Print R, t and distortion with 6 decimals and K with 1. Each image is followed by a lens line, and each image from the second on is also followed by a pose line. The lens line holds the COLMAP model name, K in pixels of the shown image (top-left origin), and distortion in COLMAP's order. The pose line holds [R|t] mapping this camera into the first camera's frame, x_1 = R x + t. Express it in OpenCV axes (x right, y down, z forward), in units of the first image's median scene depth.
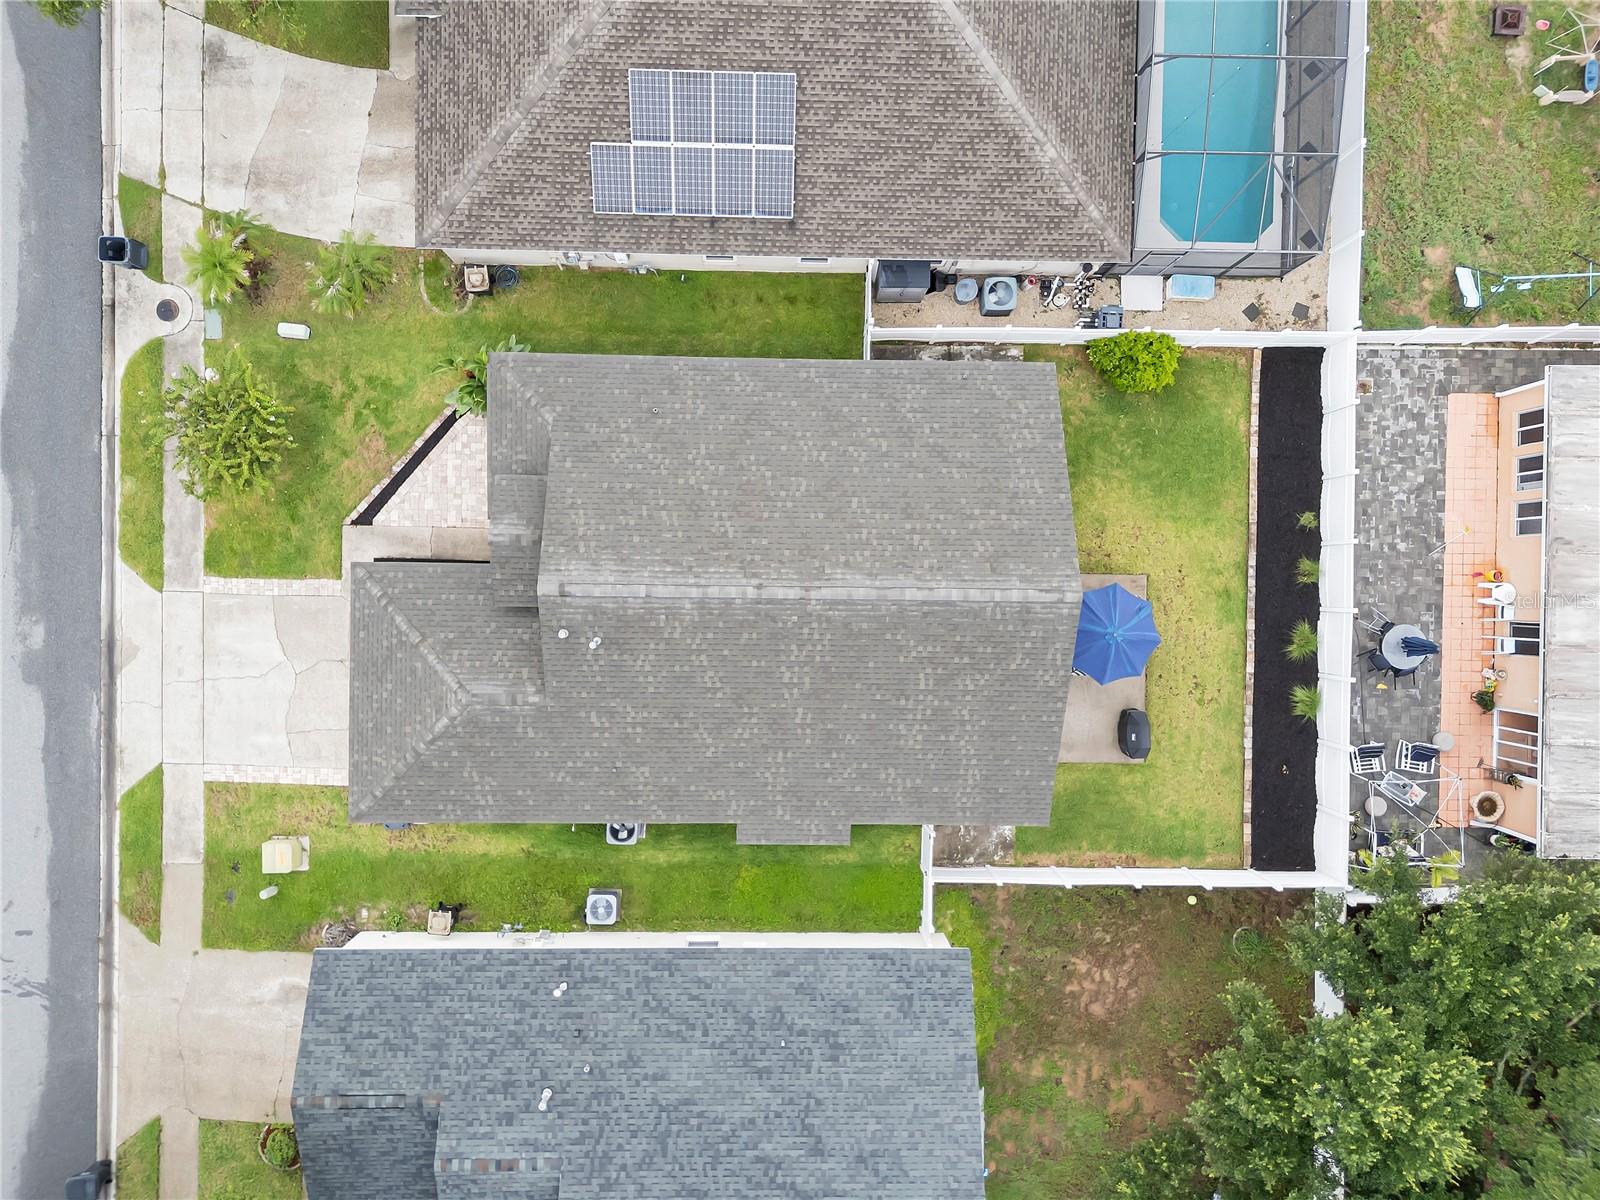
lens RADIAL K [[1192.3, 0, 801.5], [0, 1192.3, 609.4], [0, 0, 1]] dist [0.079231, -0.097100]
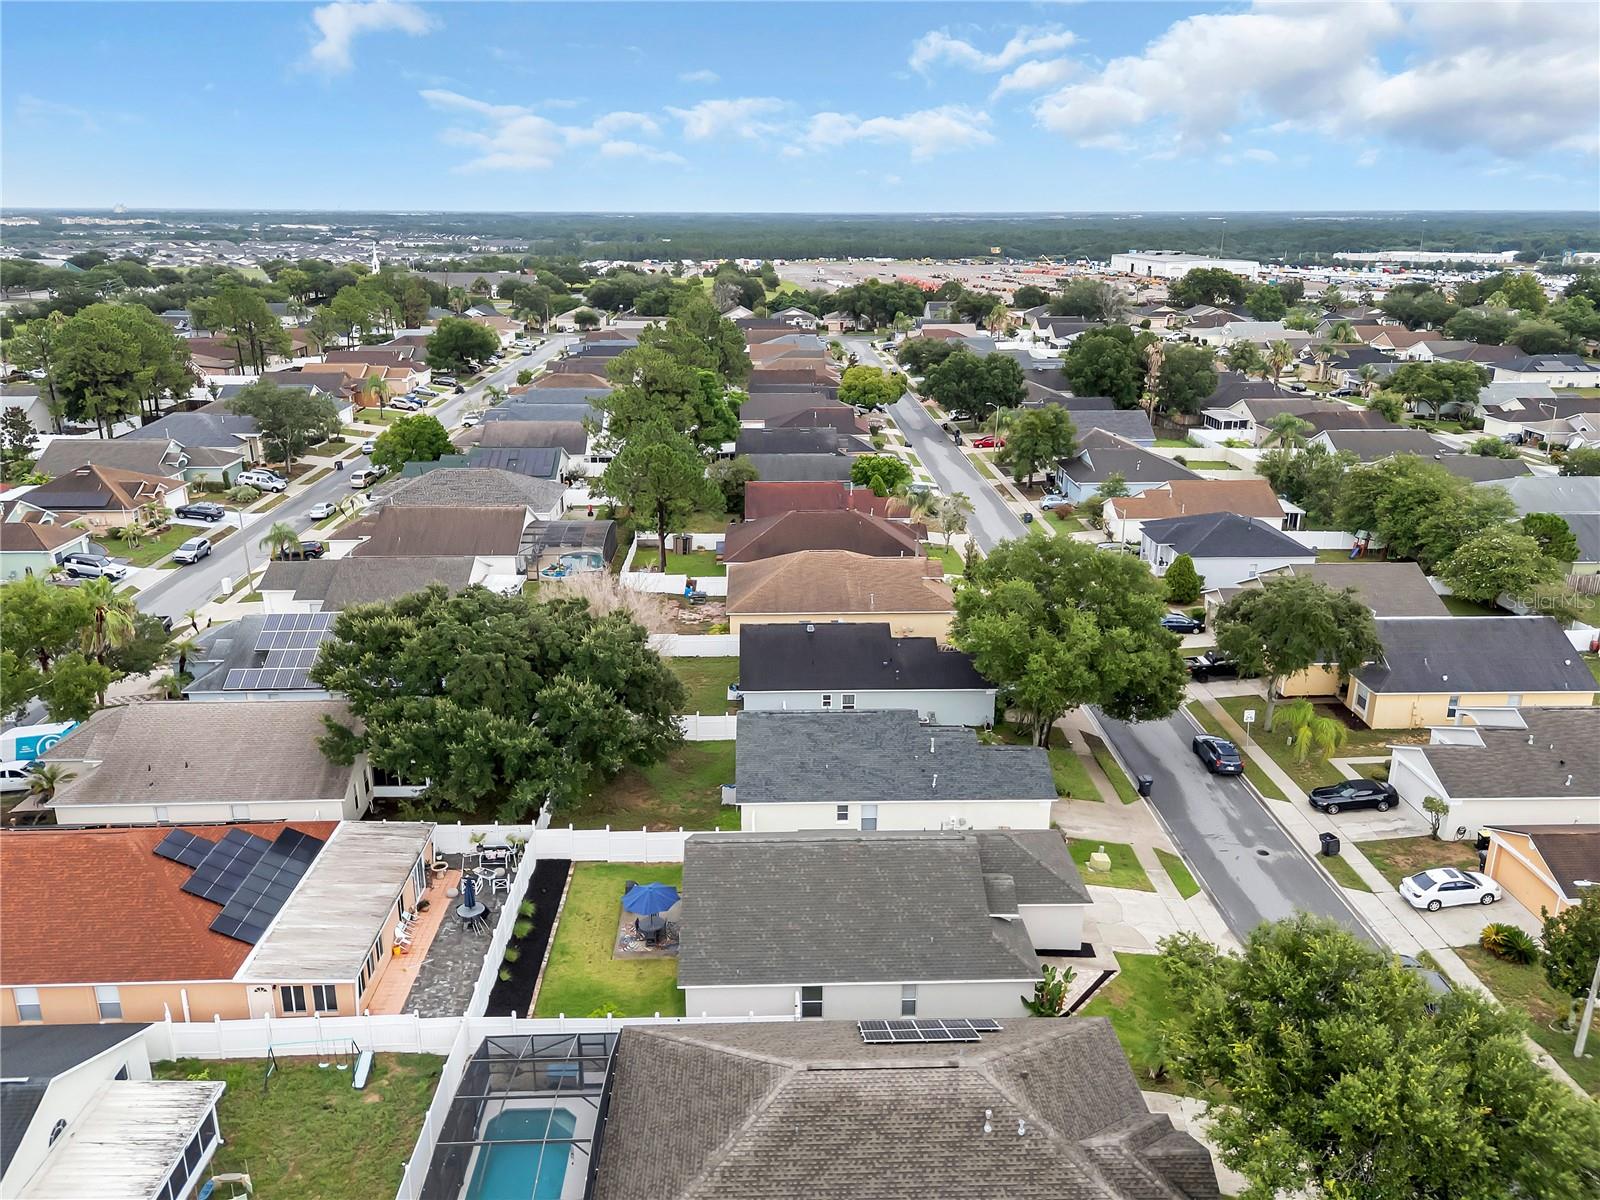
lens RADIAL K [[1192.3, 0, 801.5], [0, 1192.3, 609.4], [0, 0, 1]] dist [0.079231, -0.097100]
pose [[-0.998536, -0.017712, -0.051102, 0.129087], [-0.042643, -0.323343, 0.945320, -1.384518], [-0.033267, 0.946116, 0.322115, 0.049198]]
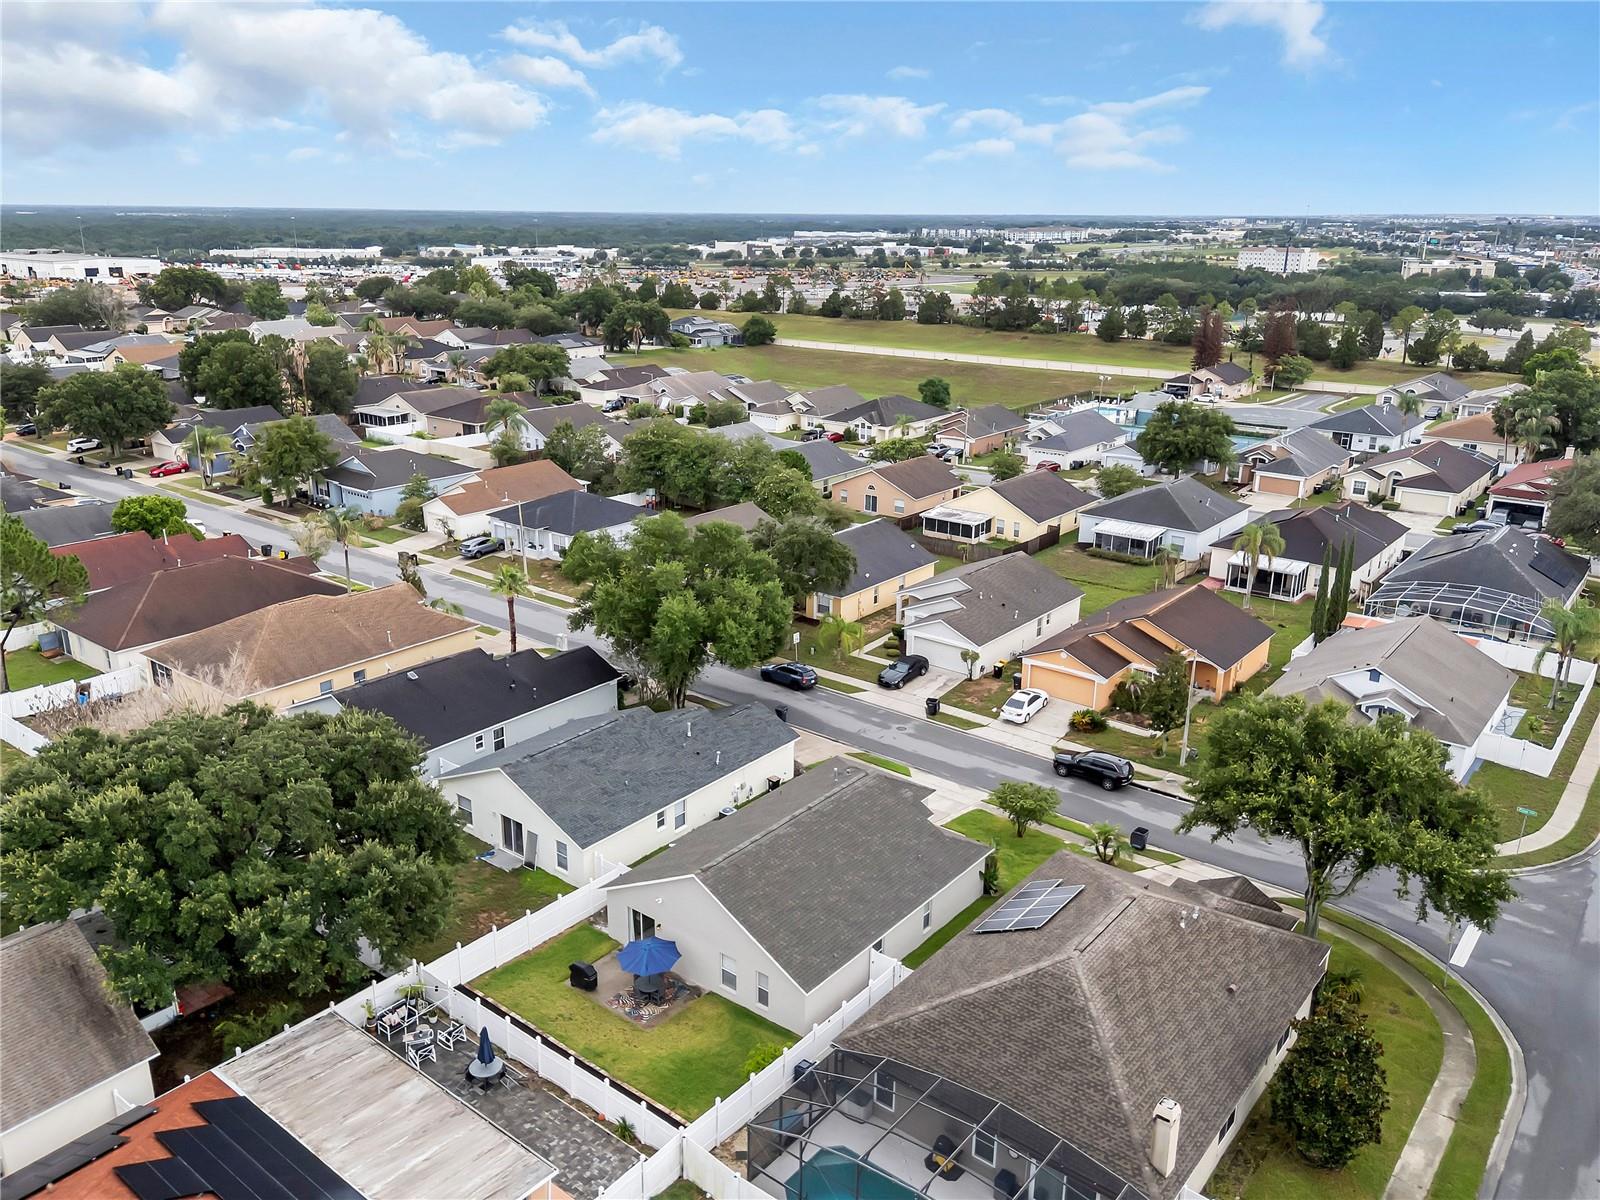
lens RADIAL K [[1192.3, 0, 801.5], [0, 1192.3, 609.4], [0, 0, 1]] dist [0.079231, -0.097100]
pose [[-0.614366, 0.213056, -0.759712, 1.166333], [-0.788288, -0.207237, 0.579357, -0.901900], [-0.034004, 0.954809, 0.295269, 0.085495]]
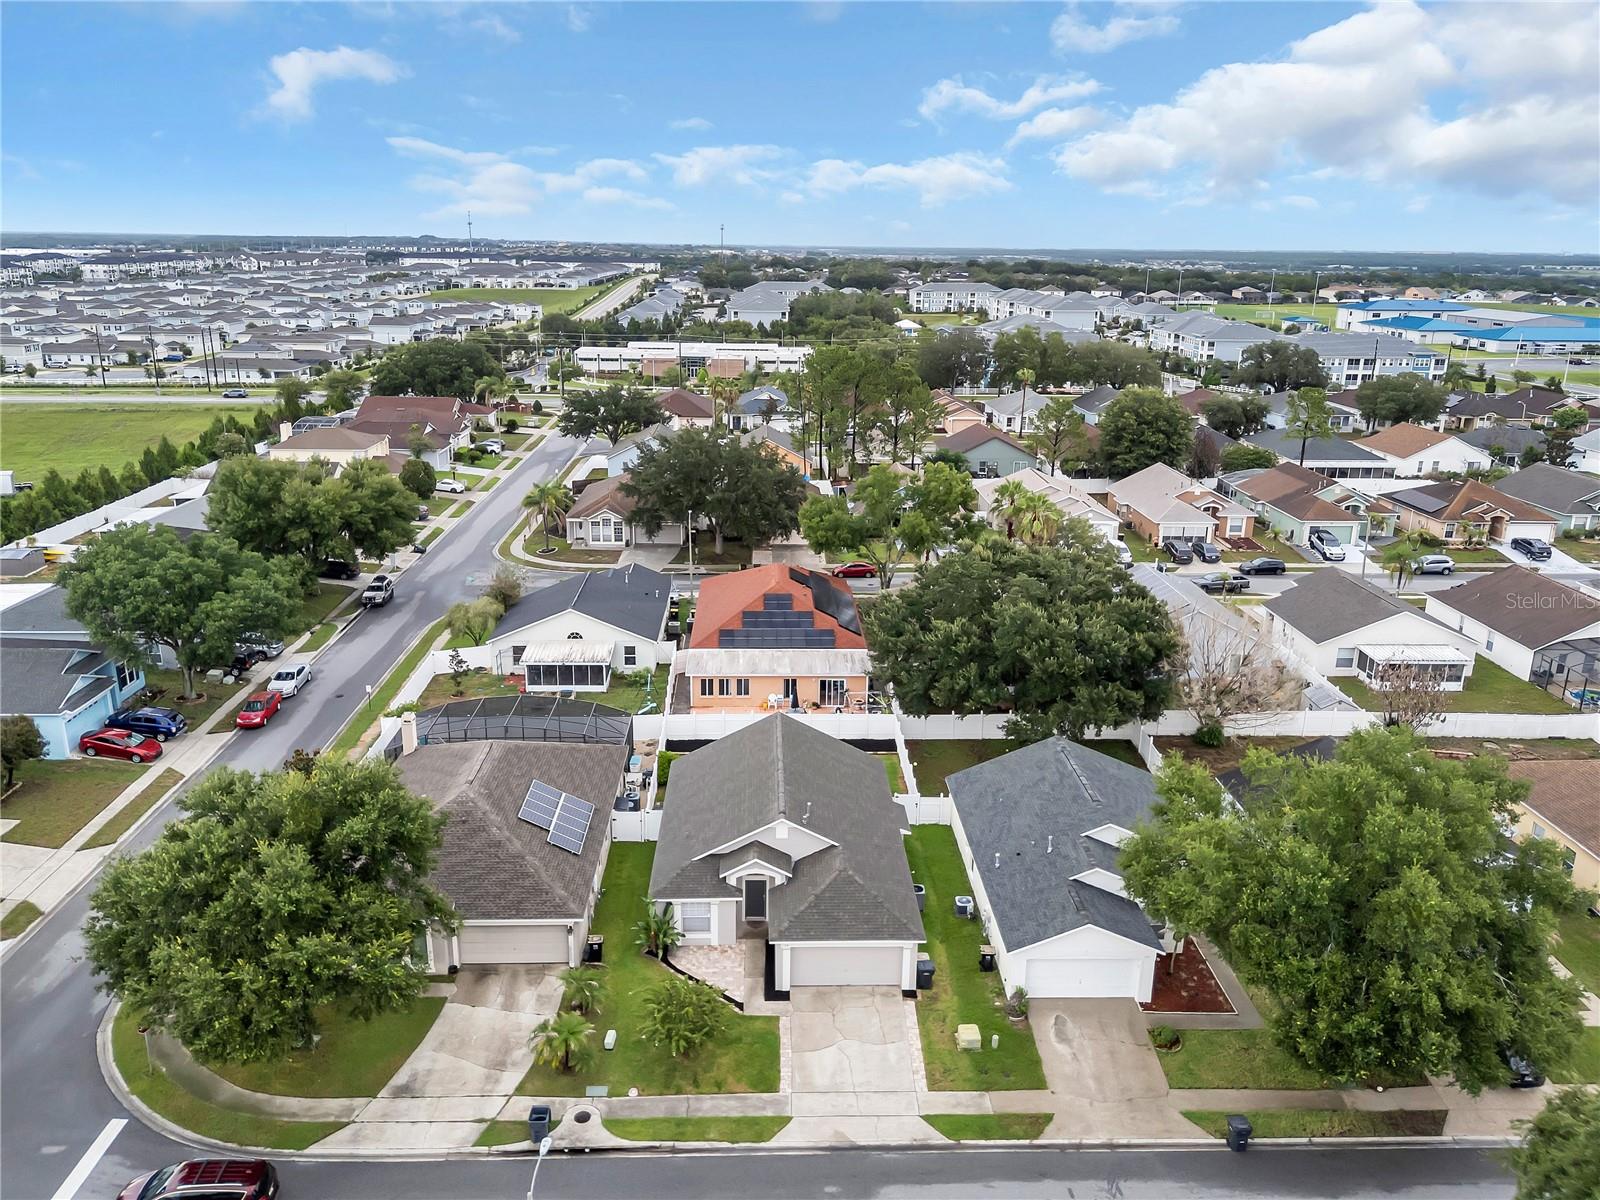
lens RADIAL K [[1167.0, 0, 786.1], [0, 1167.0, 615.0], [0, 0, 1]] dist [0.070154, -0.075508]
pose [[-0.033167, -0.330443, 0.943243, -1.584123], [0.999445, -0.007951, 0.032358, -0.059405], [-0.003193, 0.943792, 0.330524, 0.041391]]
